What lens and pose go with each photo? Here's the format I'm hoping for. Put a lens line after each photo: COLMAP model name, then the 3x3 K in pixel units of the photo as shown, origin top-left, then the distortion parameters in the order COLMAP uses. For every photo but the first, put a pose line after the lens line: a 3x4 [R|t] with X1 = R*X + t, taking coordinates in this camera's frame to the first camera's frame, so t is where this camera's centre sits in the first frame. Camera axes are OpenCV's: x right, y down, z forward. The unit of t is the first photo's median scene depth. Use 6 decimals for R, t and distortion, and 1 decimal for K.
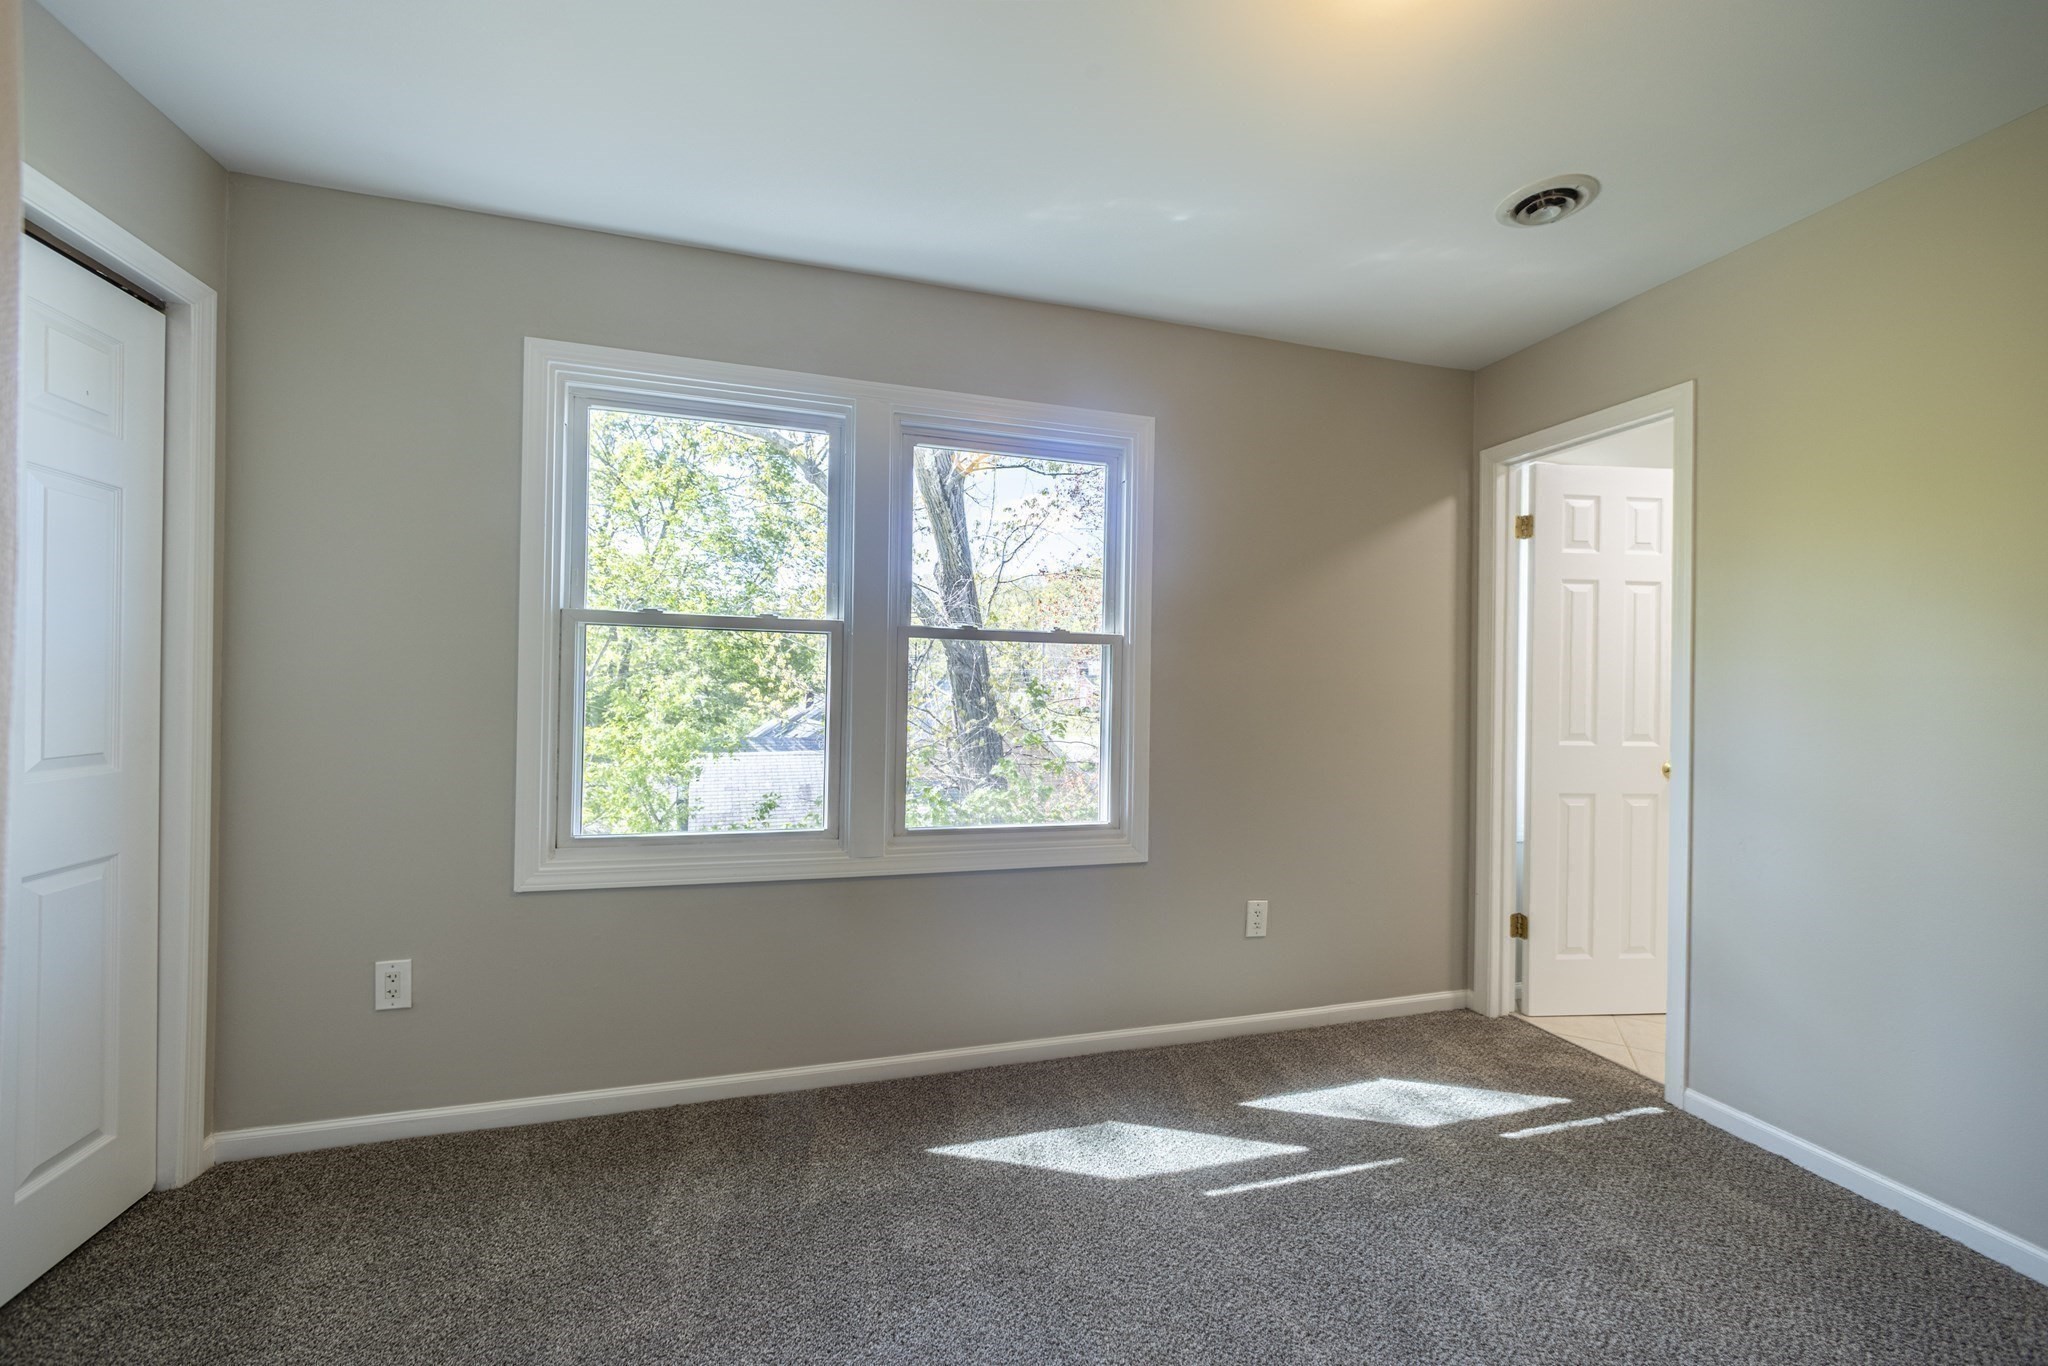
lens RADIAL K [[792.2, 0, 1026.4], [0, 792.2, 687.1], [0, 0, 1]] dist [-0.000588, -0.000461]
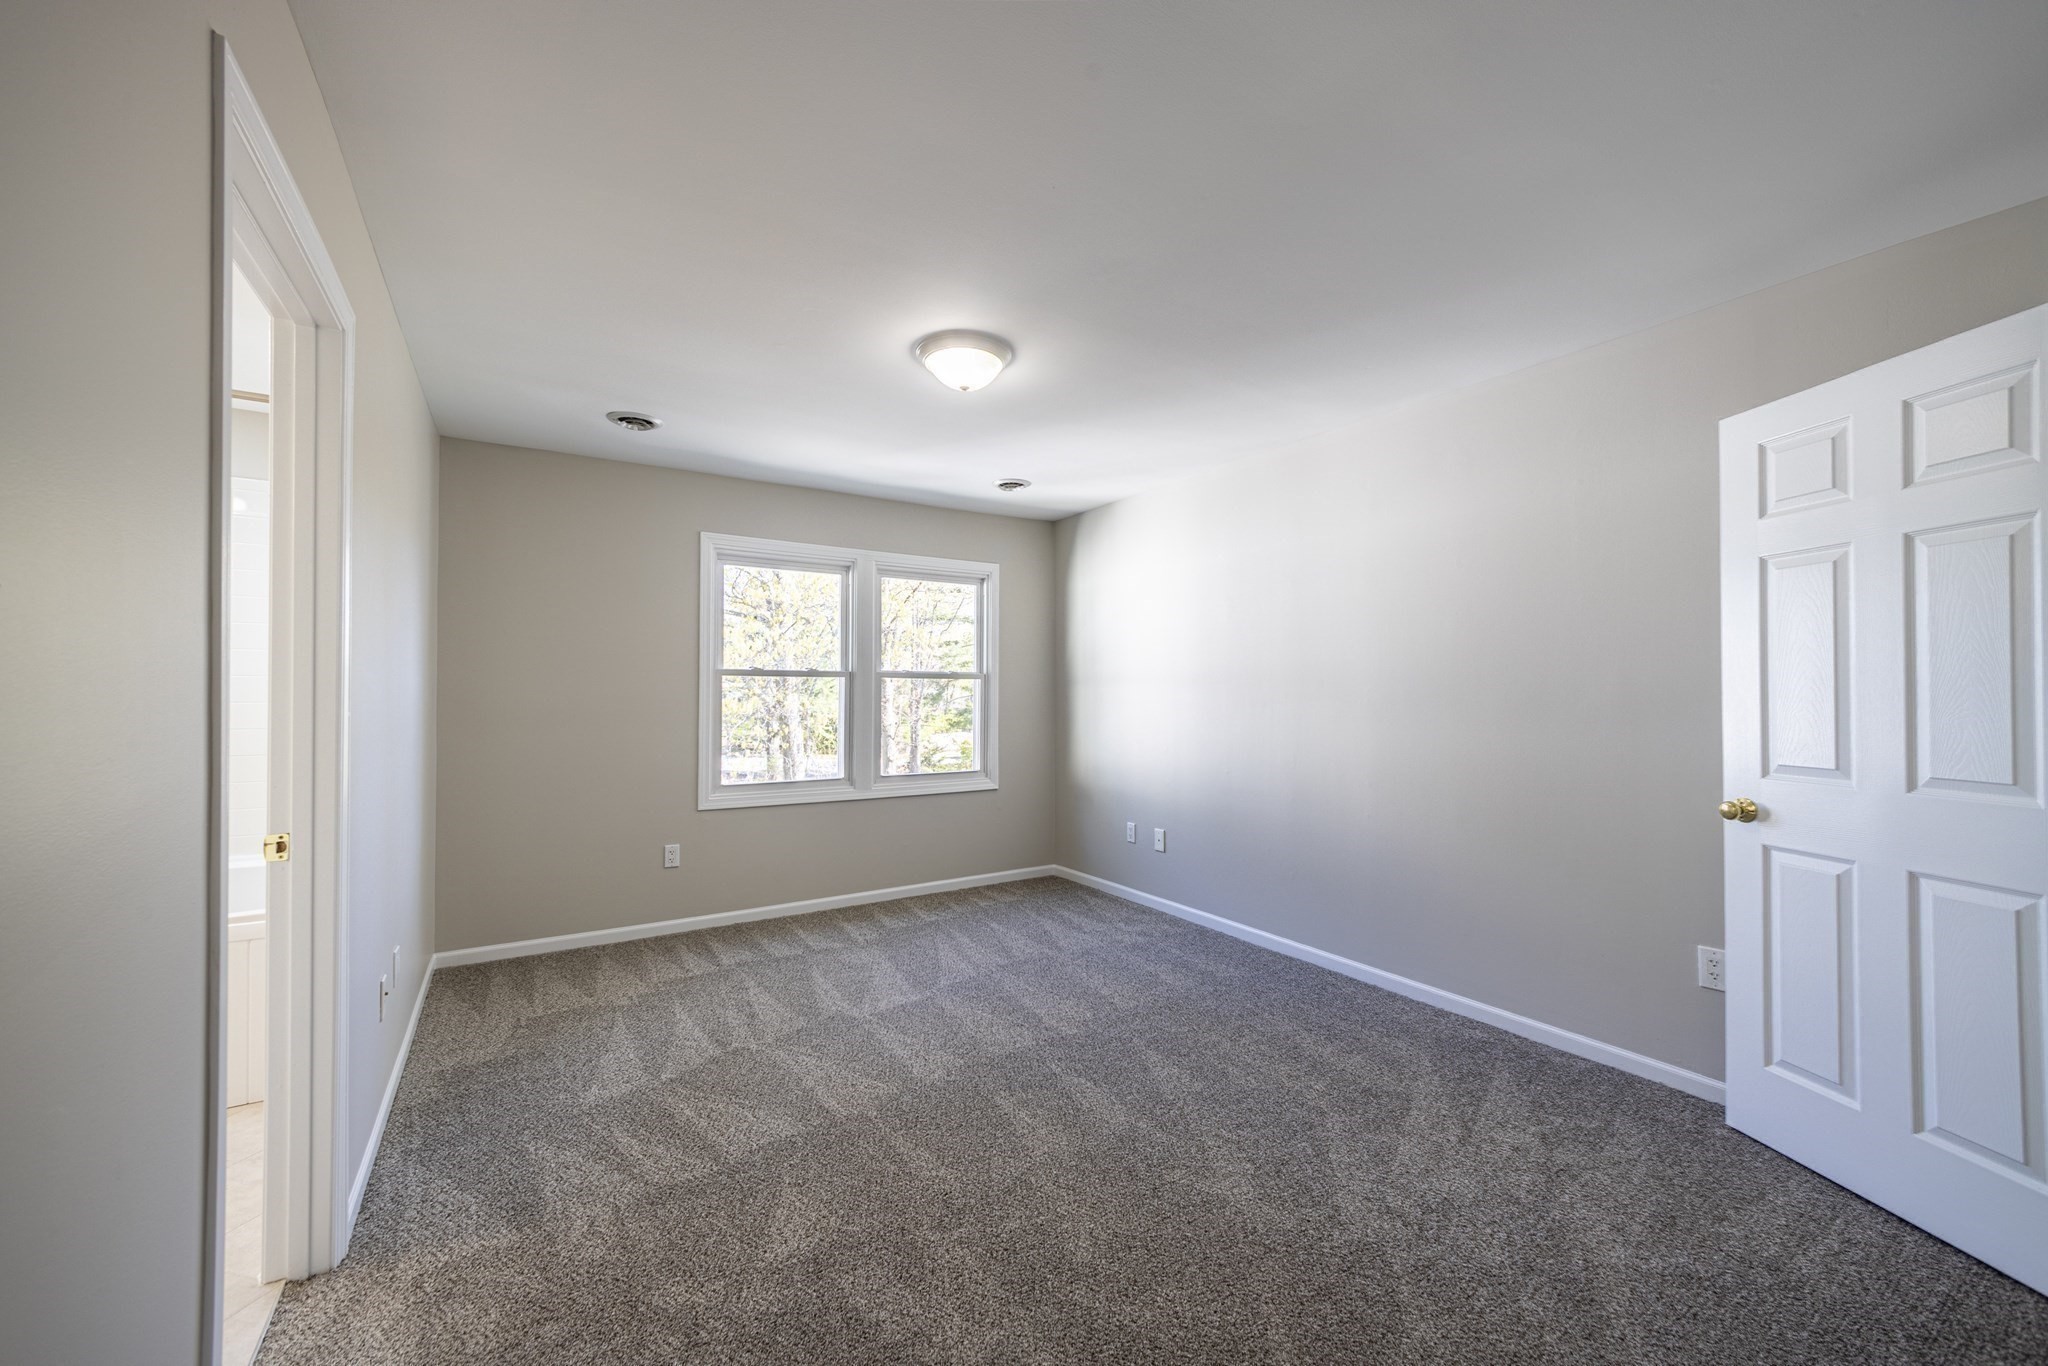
lens RADIAL K [[792.2, 0, 1026.4], [0, 792.2, 687.1], [0, 0, 1]] dist [-0.000588, -0.000461]
pose [[0.944709, -0.031184, 0.326422, -0.476753], [0.039367, 0.999054, -0.018491, 0.011008], [-0.325537, 0.030319, 0.945043, -1.013576]]
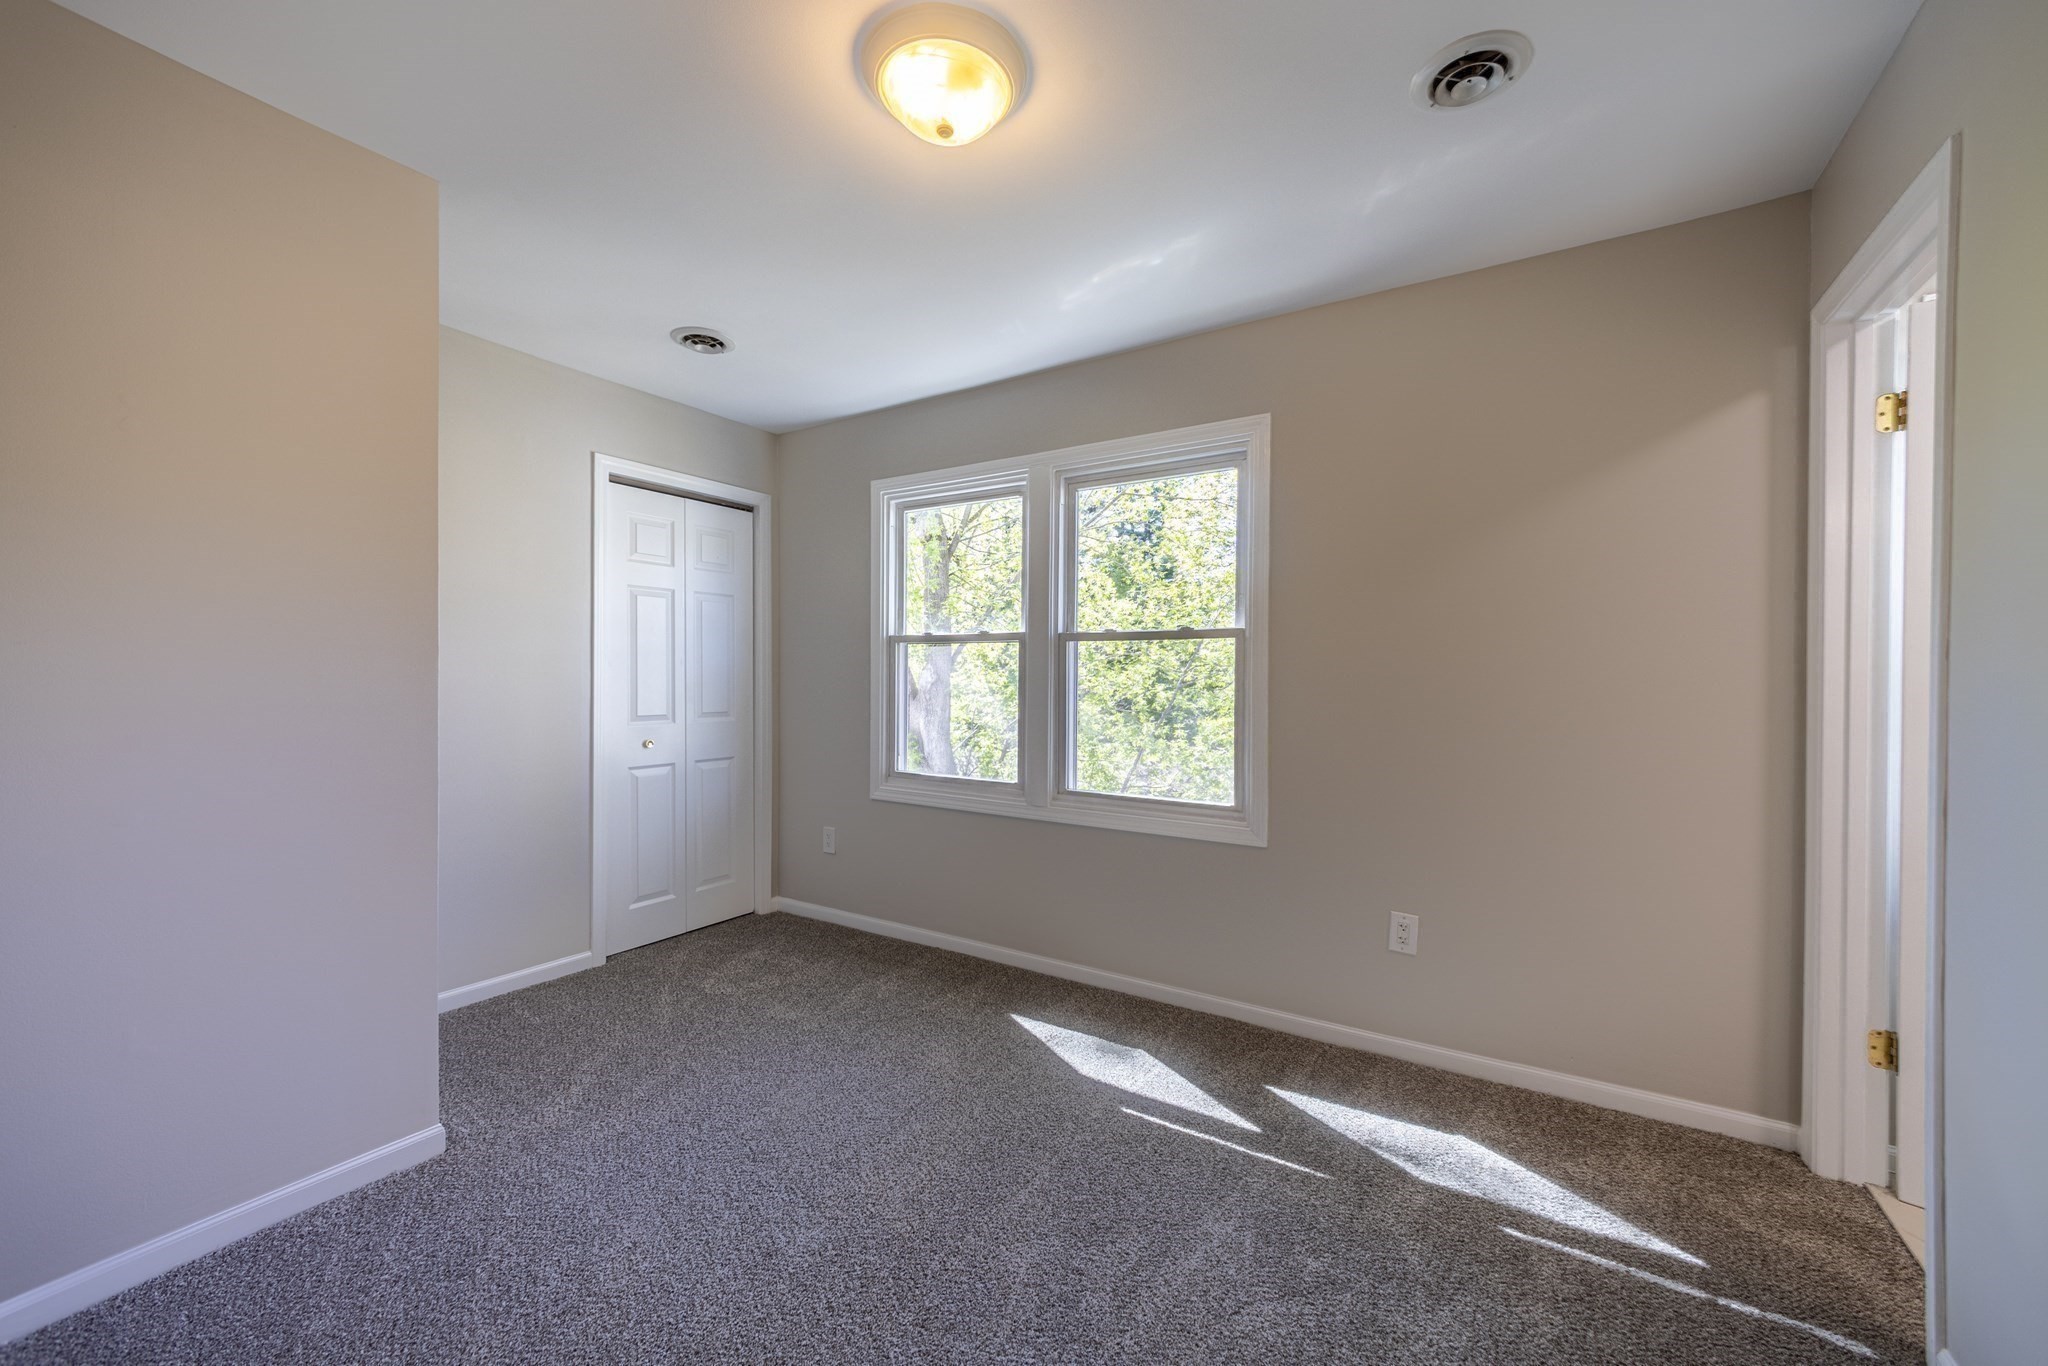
lens RADIAL K [[790.2, 0, 1030.7], [0, 790.2, 692.4], [0, 0, 1]] dist [-0.001351, -0.003400]
pose [[0.659503, -0.000305, -0.751702, 0.829722], [0.004289, 0.999985, 0.003358, 0.016613], [0.751689, -0.005439, 0.659495, 0.107544]]
